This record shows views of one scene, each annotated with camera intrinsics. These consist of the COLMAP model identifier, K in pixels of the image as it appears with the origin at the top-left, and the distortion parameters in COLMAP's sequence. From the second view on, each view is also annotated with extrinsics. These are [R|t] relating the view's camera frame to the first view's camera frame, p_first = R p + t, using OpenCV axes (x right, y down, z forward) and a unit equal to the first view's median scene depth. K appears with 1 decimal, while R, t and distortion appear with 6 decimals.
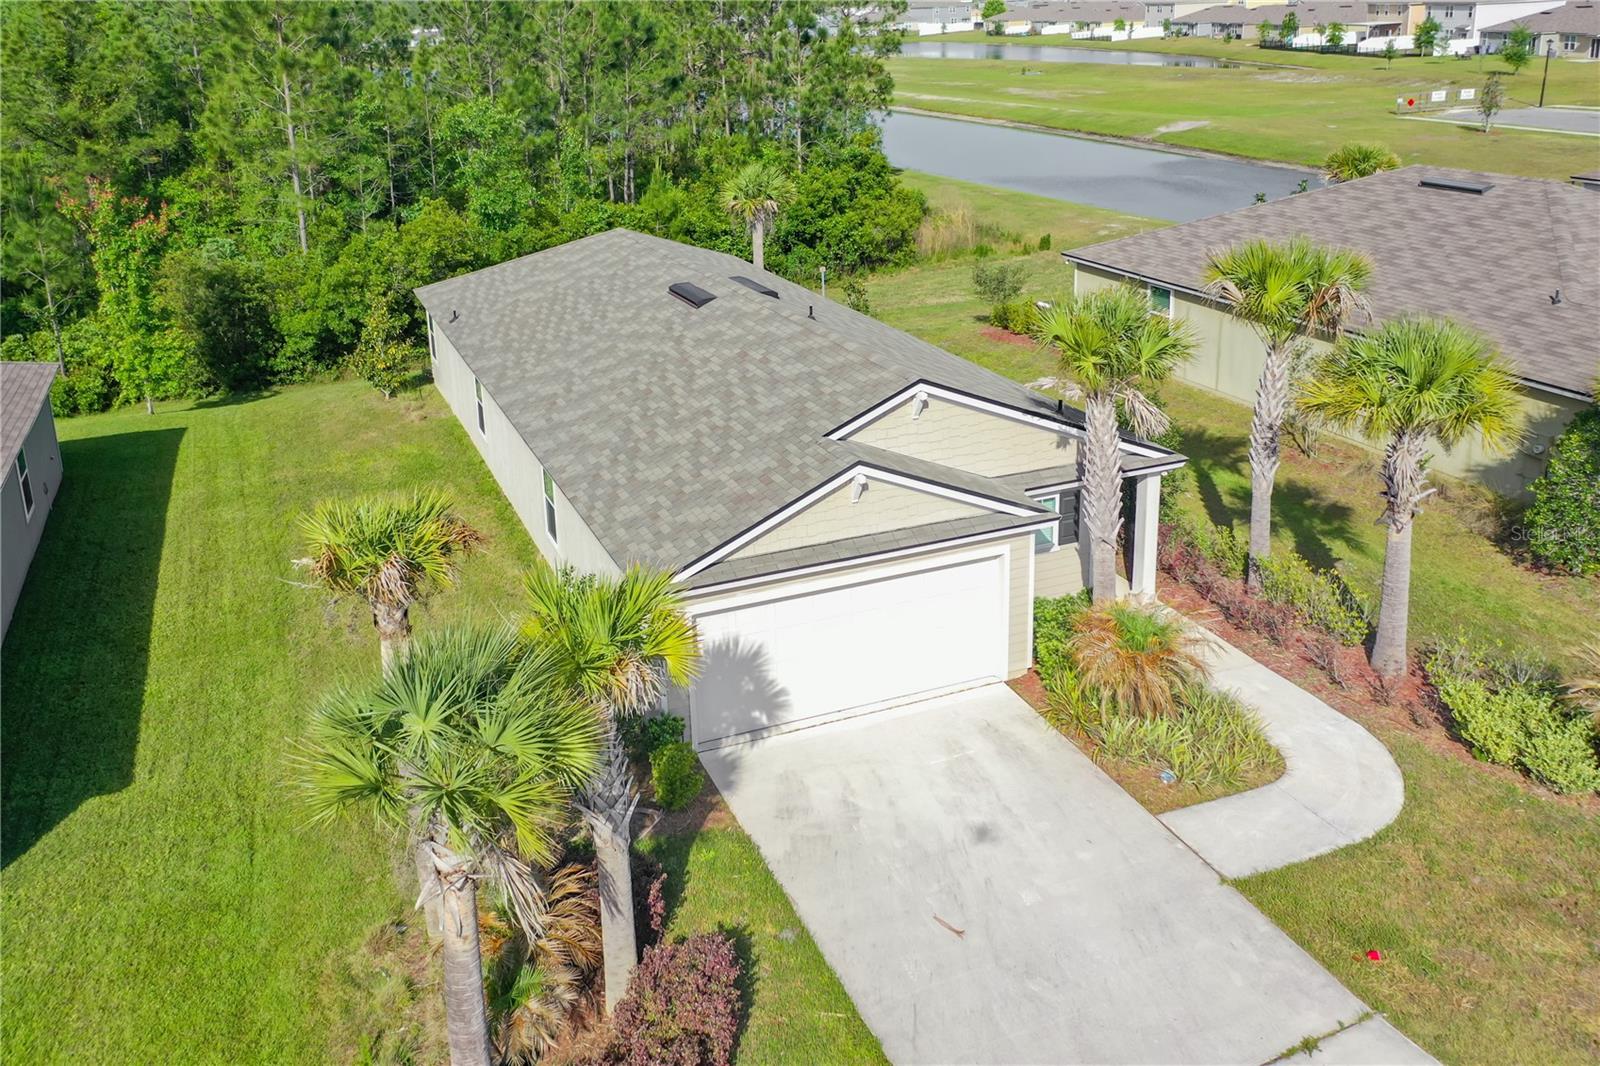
lens RADIAL K [[1329.2, 0, 716.8], [0, 1329.2, 401.0], [0, 0, 1]] dist [0.005500, -0.002138]
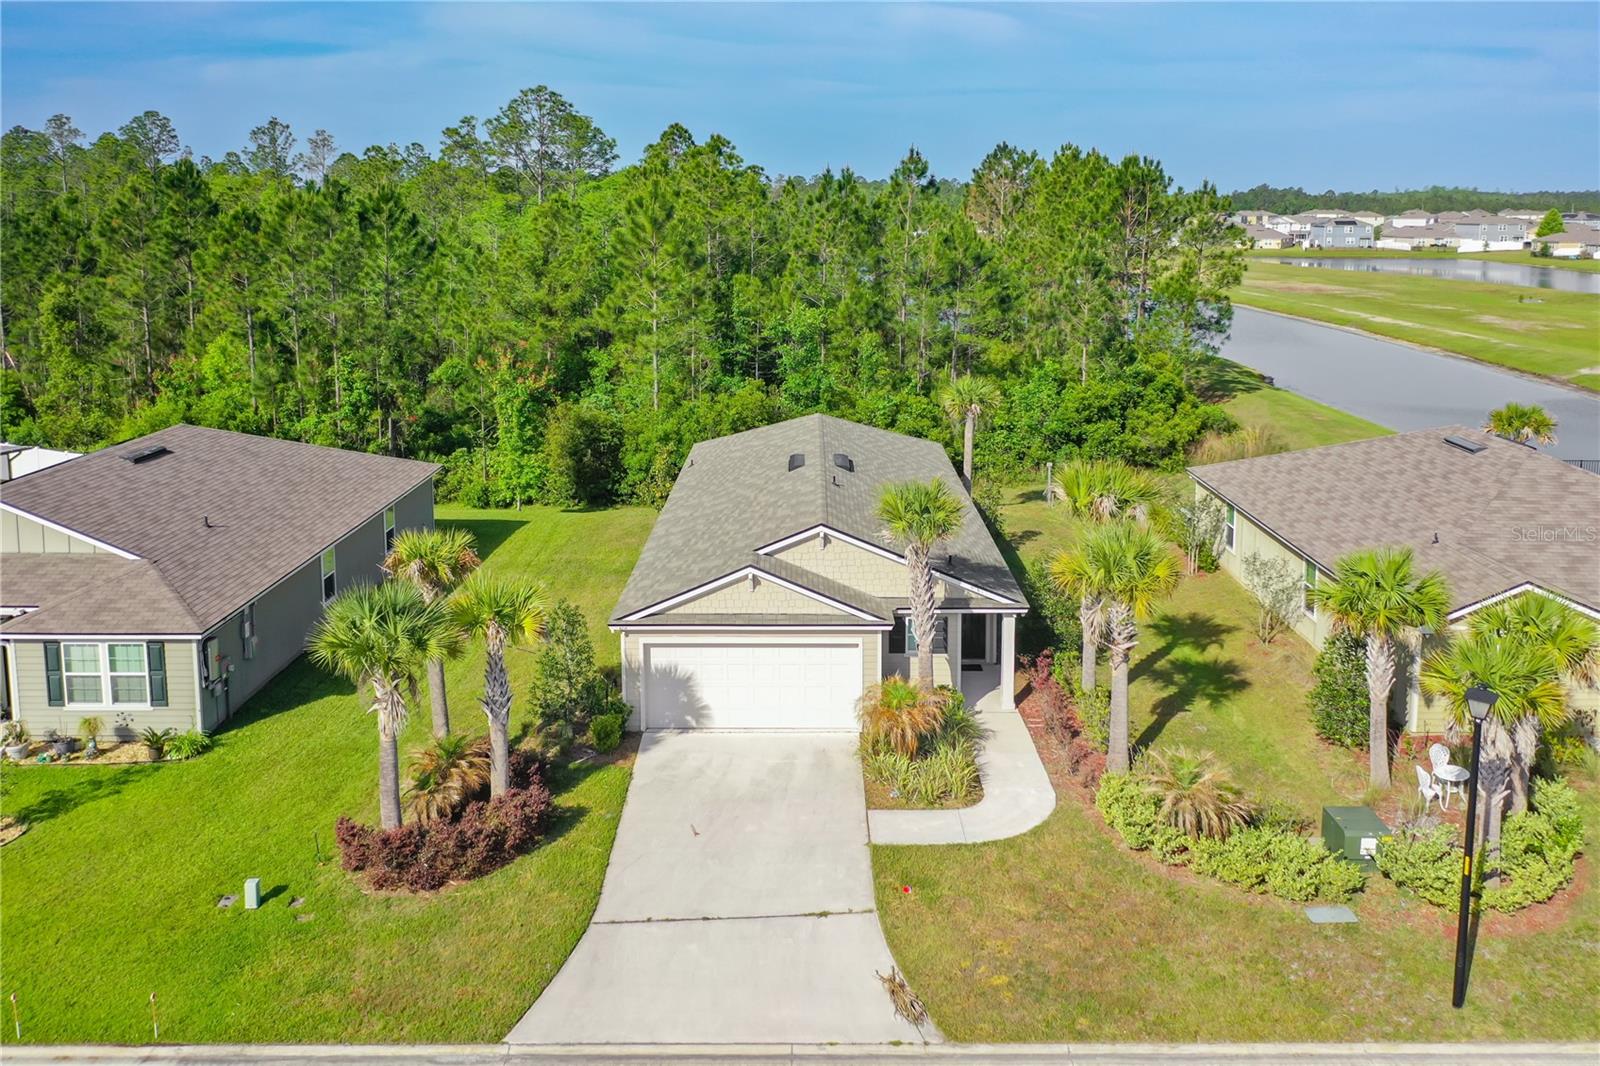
lens RADIAL K [[1301.0, 0, 795.5], [0, 1301.0, 431.9], [0, 0, 1]] dist [-0.001860, 0.005212]
pose [[0.935546, 0.098848, -0.339090, 0.531027], [-0.135525, 0.987018, -0.086190, 0.010644], [0.326169, 0.126590, 0.936797, -0.384235]]
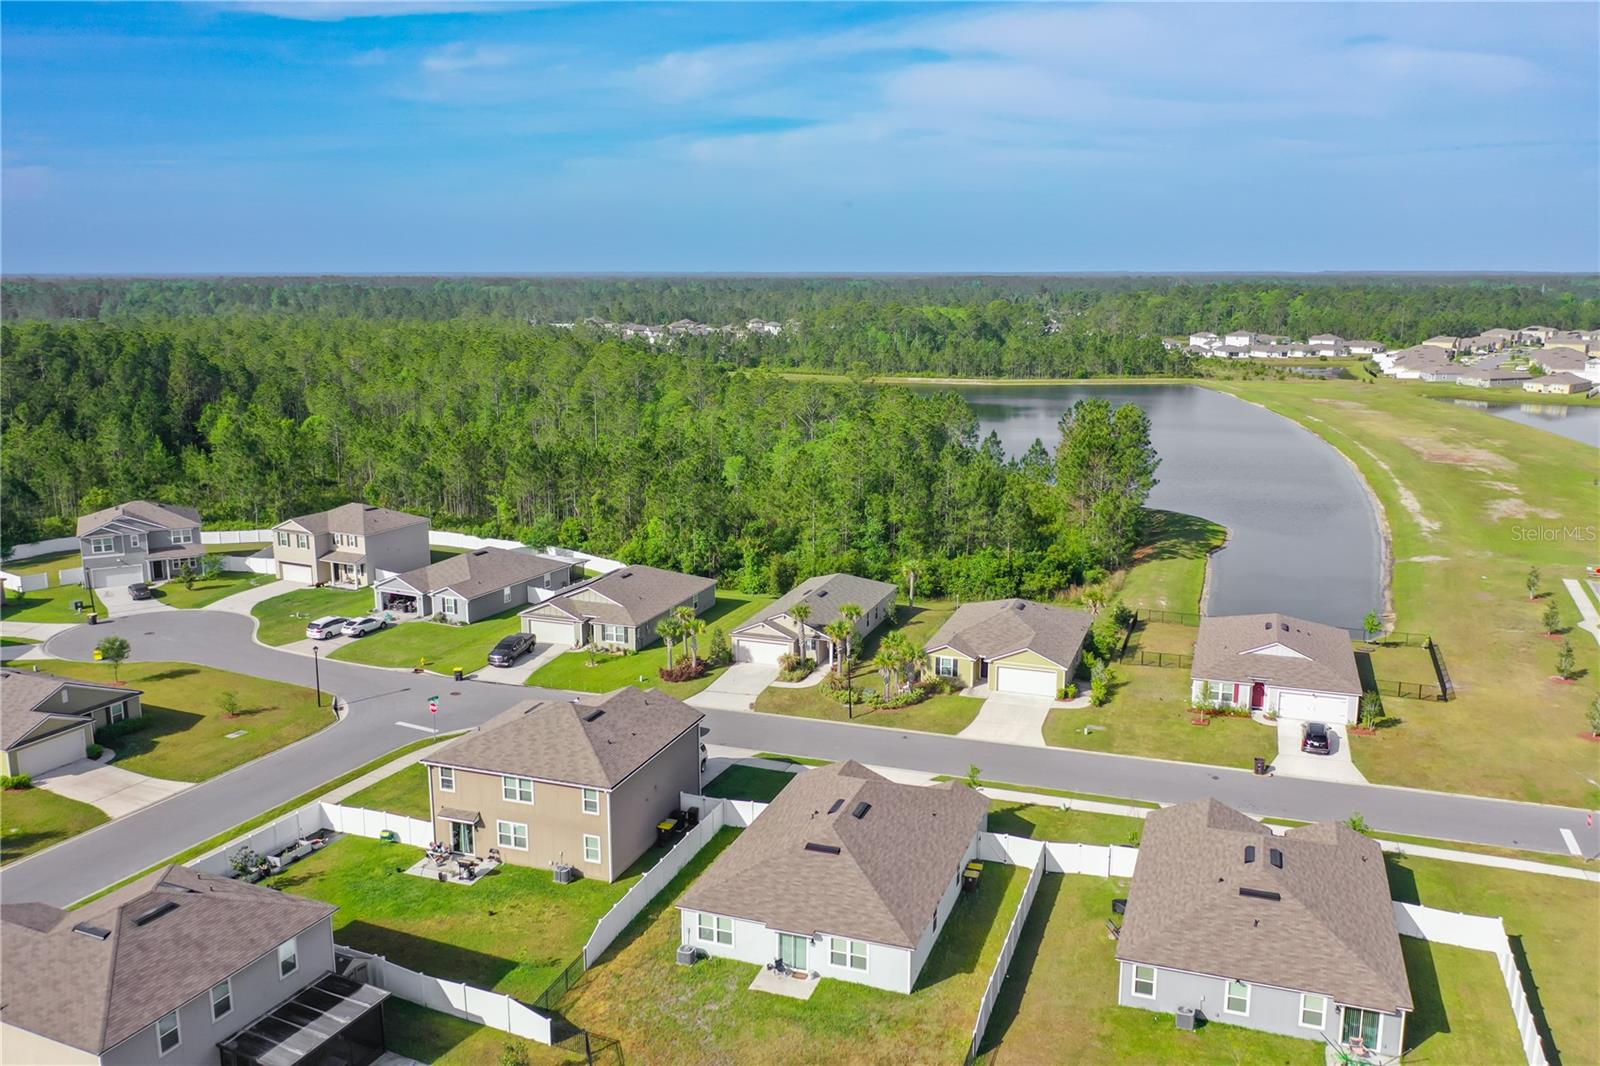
lens RADIAL K [[1271.8, 0, 800.0], [0, 1271.8, 533.0], [0, 0, 1]] dist [0.000841, 0.000168]
pose [[0.768501, 0.169551, -0.616975, 3.113907], [-0.214077, 0.976815, 0.001785, -0.334020], [0.602973, 0.130709, 0.786981, -2.974269]]
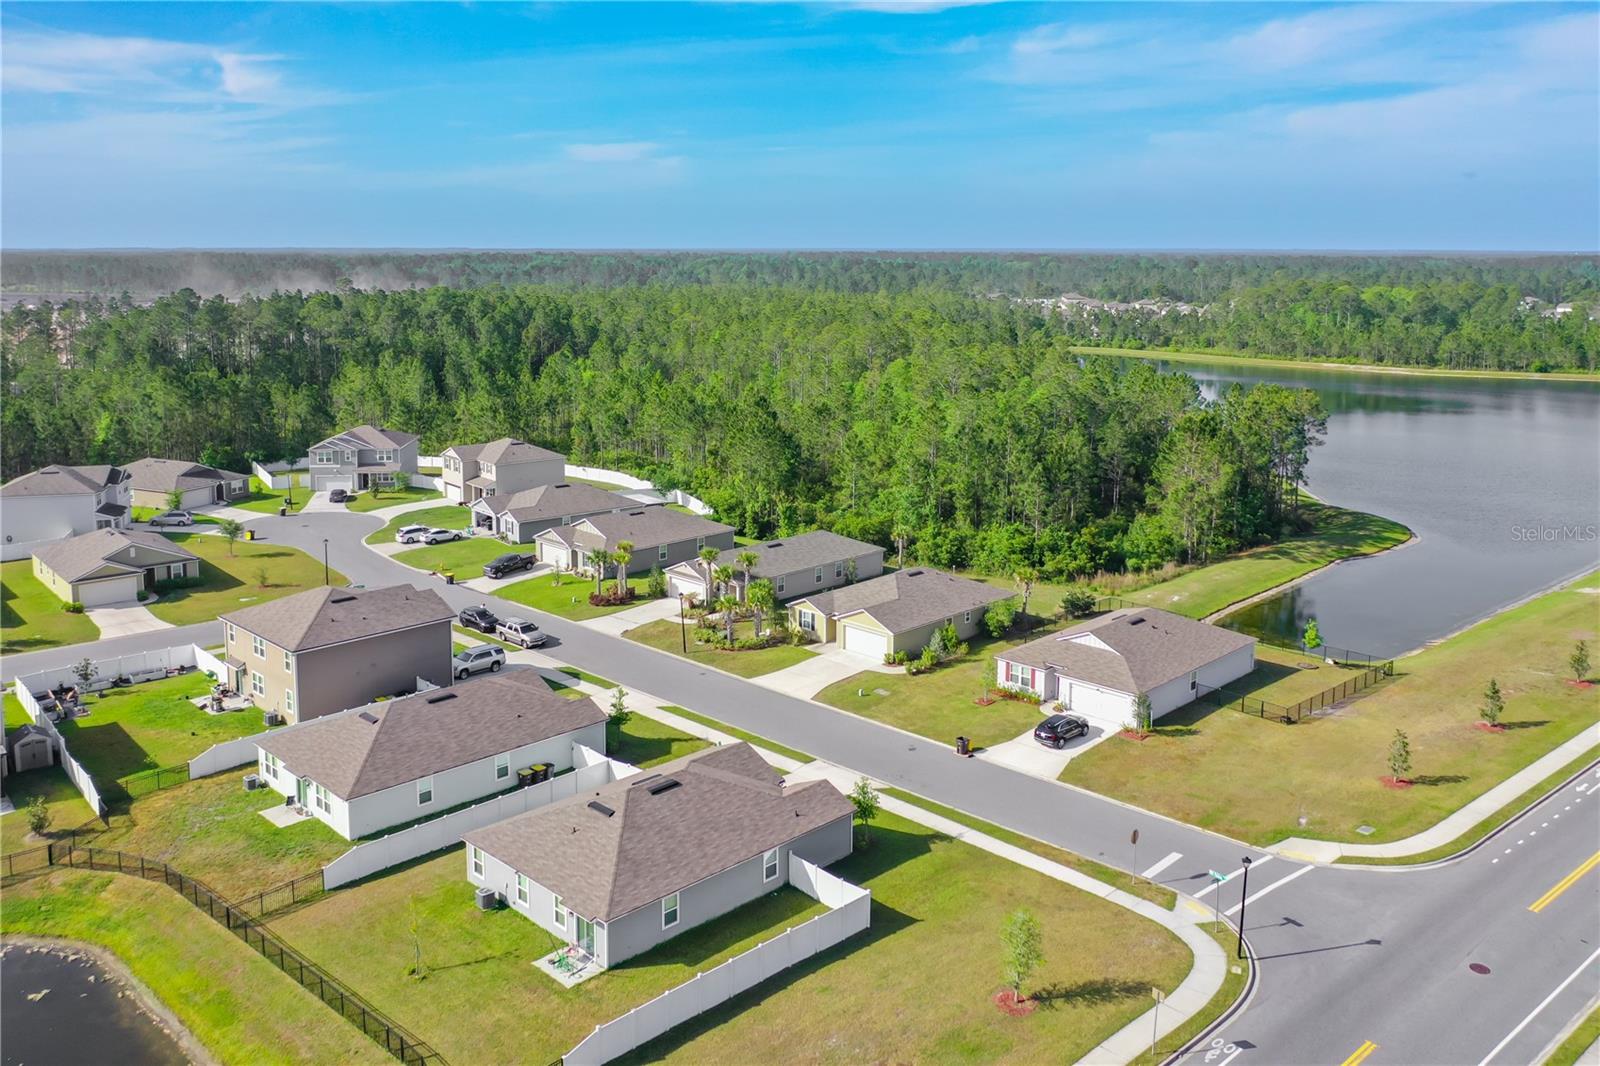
lens RADIAL K [[1307.3, 0, 800.8], [0, 1307.3, 426.1], [0, 0, 1]] dist [-0.014383, -0.005857]
pose [[0.429569, 0.165105, -0.887812, 4.959926], [-0.278990, 0.959312, 0.043412, -0.865669], [0.858857, 0.229042, 0.458154, -1.396554]]
